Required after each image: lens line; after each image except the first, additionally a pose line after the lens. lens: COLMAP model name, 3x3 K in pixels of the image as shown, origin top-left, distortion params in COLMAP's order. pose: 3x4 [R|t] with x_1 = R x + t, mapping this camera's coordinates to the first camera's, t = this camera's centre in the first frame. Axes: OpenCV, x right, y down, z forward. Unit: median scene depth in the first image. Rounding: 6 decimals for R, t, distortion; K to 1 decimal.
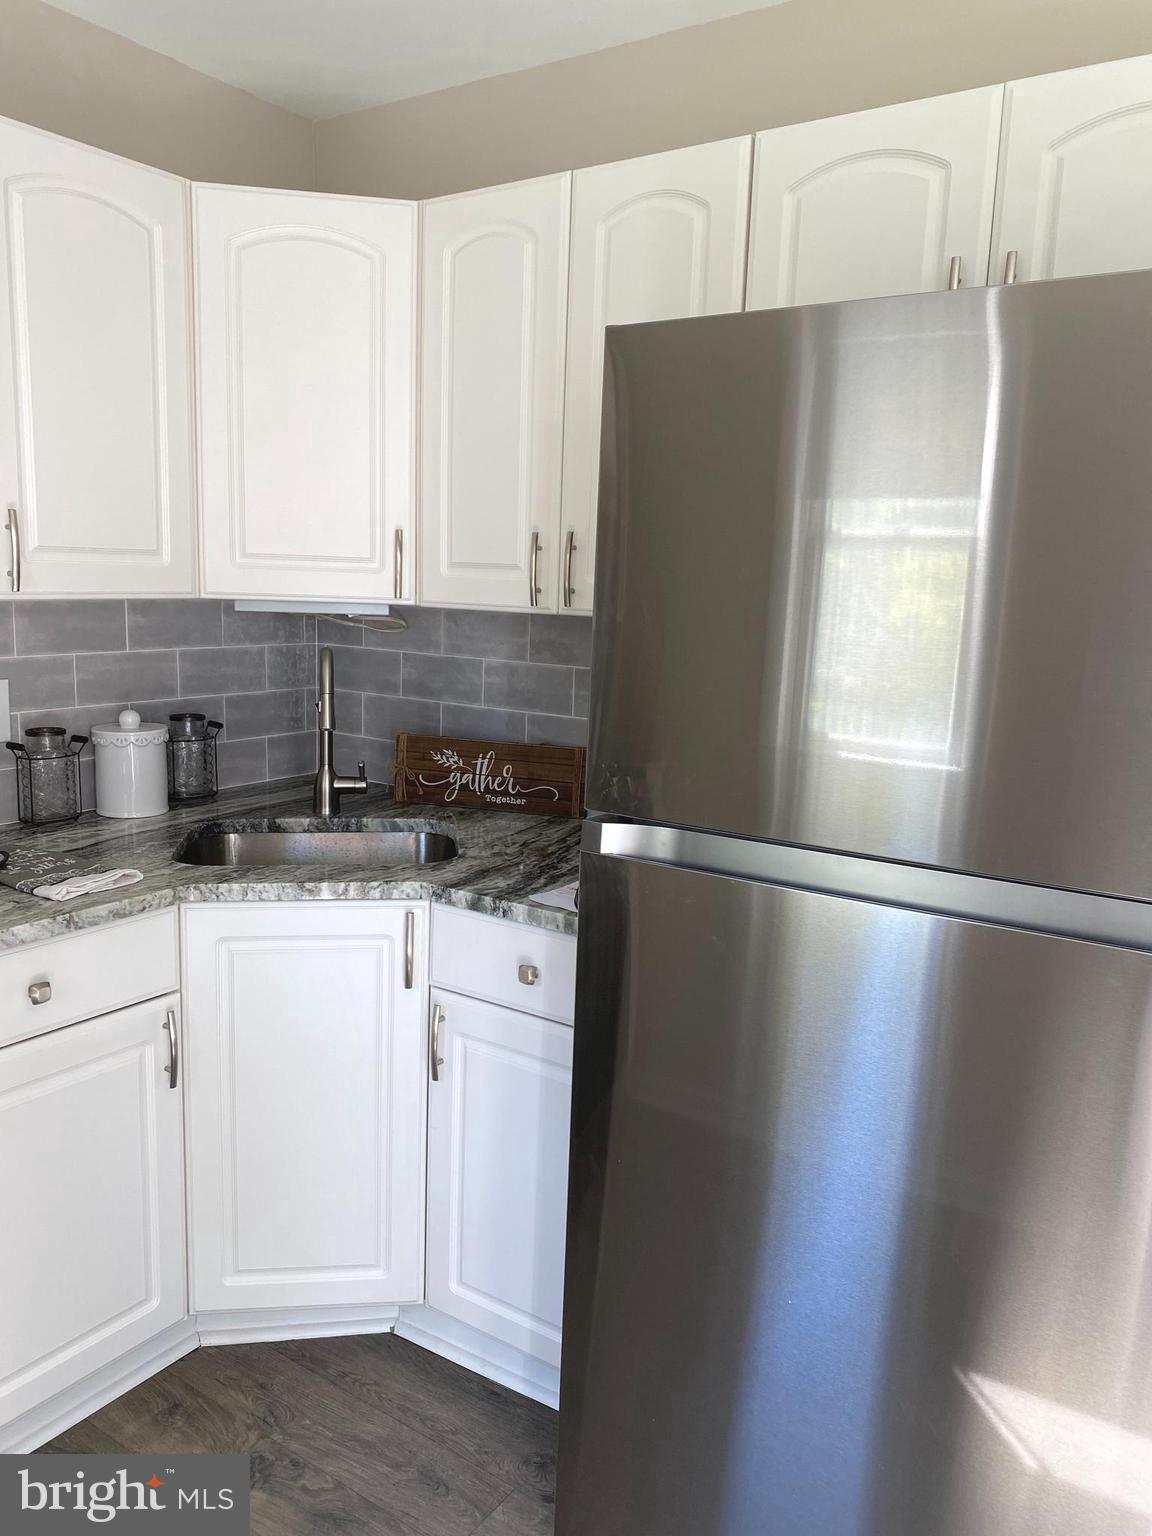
lens RADIAL K [[1162.7, 0, 574.9], [0, 1162.7, 763.3], [0, 0, 1]] dist [0.024312, -0.033848]
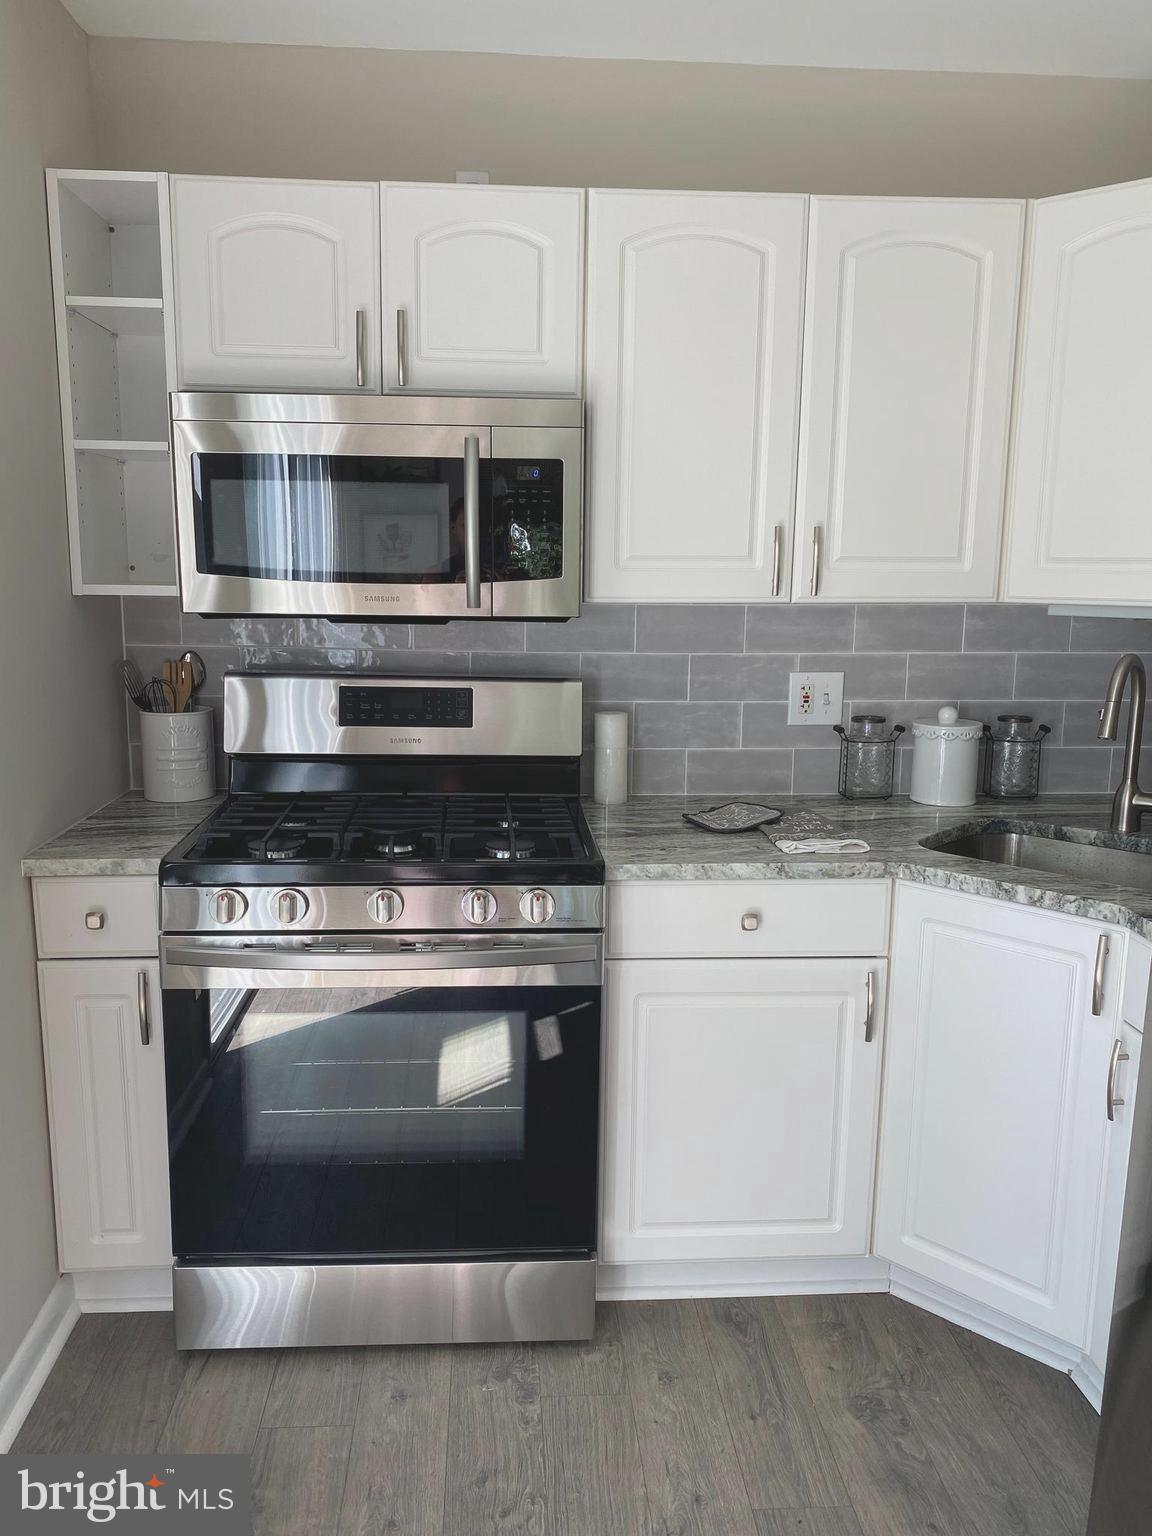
lens RADIAL K [[1162.7, 0, 570.6], [0, 1162.7, 767.4], [0, 0, 1]] dist [0.024312, -0.033848]
pose [[0.620467, 0.110669, -0.776384, 0.301663], [-0.117217, 0.991959, 0.047722, -0.000312], [0.775423, 0.061396, 0.628451, 0.065920]]
